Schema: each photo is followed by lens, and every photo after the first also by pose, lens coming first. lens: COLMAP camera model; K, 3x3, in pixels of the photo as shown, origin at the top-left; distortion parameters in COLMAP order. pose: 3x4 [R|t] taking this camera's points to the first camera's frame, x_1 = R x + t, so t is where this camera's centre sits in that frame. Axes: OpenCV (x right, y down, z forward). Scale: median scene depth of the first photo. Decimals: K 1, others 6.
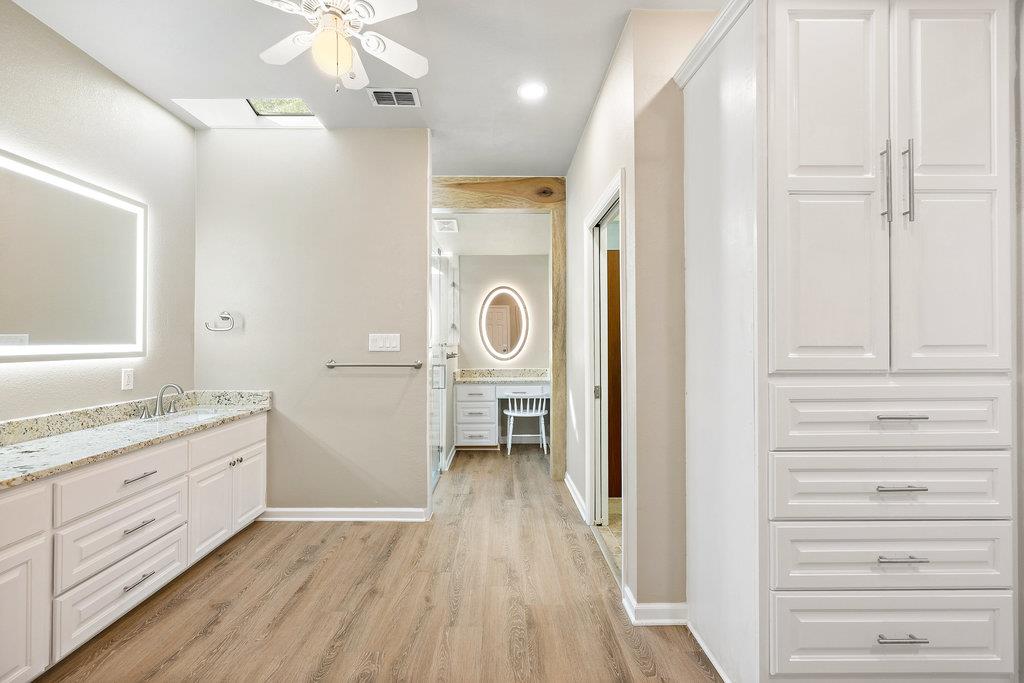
lens RADIAL K [[427.1, 0, 508.2], [0, 427.1, 339.4], [0, 0, 1]] dist [-0.001365, -0.000392]
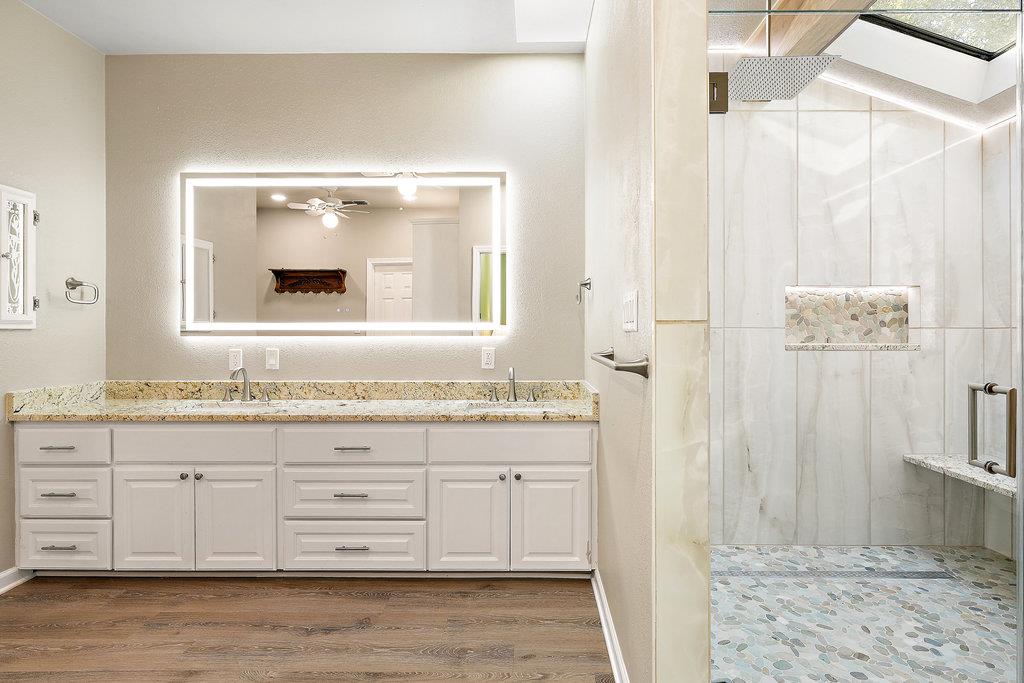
lens RADIAL K [[522.9, 0, 511.3], [0, 522.9, 335.6], [0, 0, 1]] dist [-0.004068, -0.000503]
pose [[-0.017793, 0.011362, -0.999777, 0.323818], [0.005603, 0.999921, 0.011264, 0.031751], [0.999826, -0.005401, -0.017855, 1.175251]]
